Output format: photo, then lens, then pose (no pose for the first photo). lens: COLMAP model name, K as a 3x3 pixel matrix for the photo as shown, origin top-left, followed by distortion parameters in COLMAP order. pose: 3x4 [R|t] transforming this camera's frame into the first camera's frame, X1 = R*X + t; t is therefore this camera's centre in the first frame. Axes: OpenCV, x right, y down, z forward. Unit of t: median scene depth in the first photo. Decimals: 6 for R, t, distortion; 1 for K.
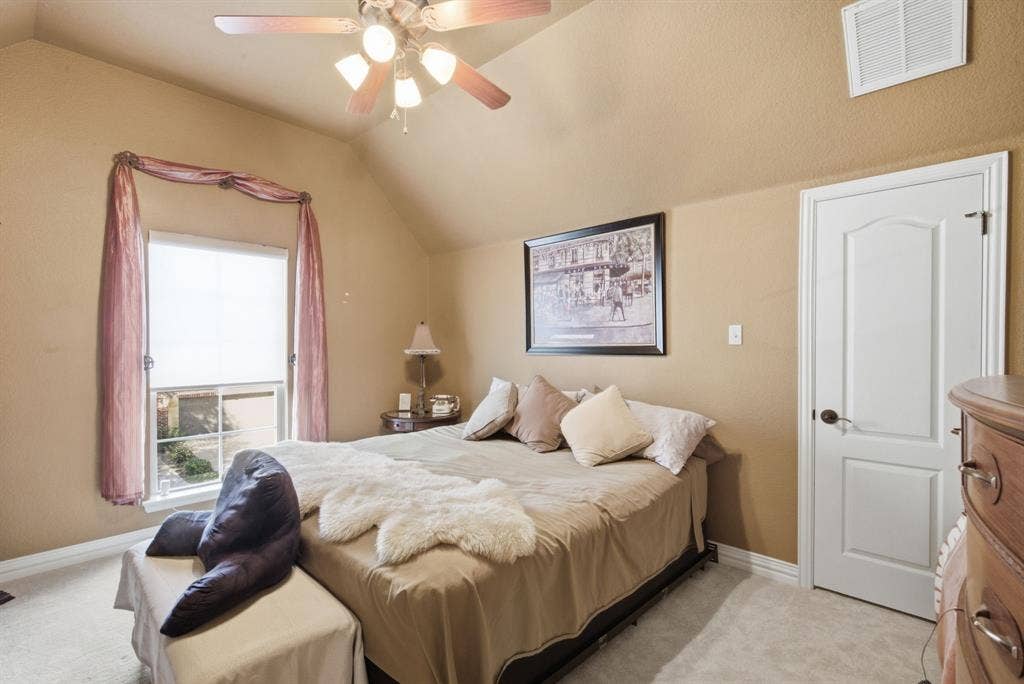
lens RADIAL K [[467.9, 0, 512.0], [0, 467.9, 348.3], [0, 0, 1]] dist [0.011016, -0.002492]
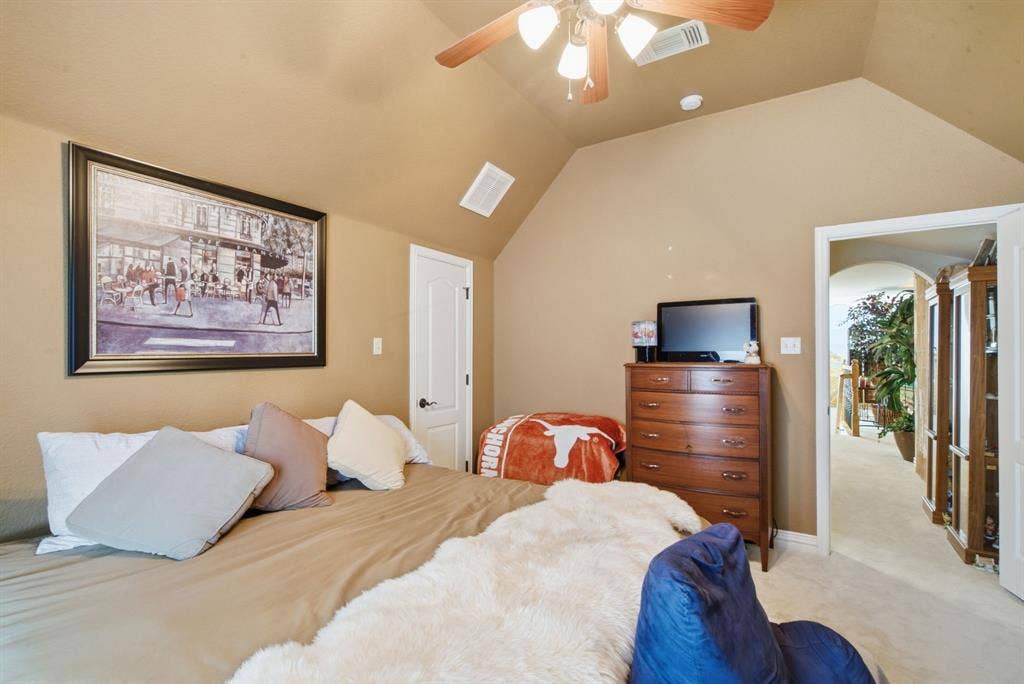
lens RADIAL K [[467.9, 0, 511.6], [0, 467.9, 347.3], [0, 0, 1]] dist [0.011016, -0.002492]
pose [[-0.183927, 0.010275, 0.982886, -0.621072], [0.002792, 0.999947, -0.009931, -0.011216], [-0.982936, 0.000918, -0.183946, 0.747010]]
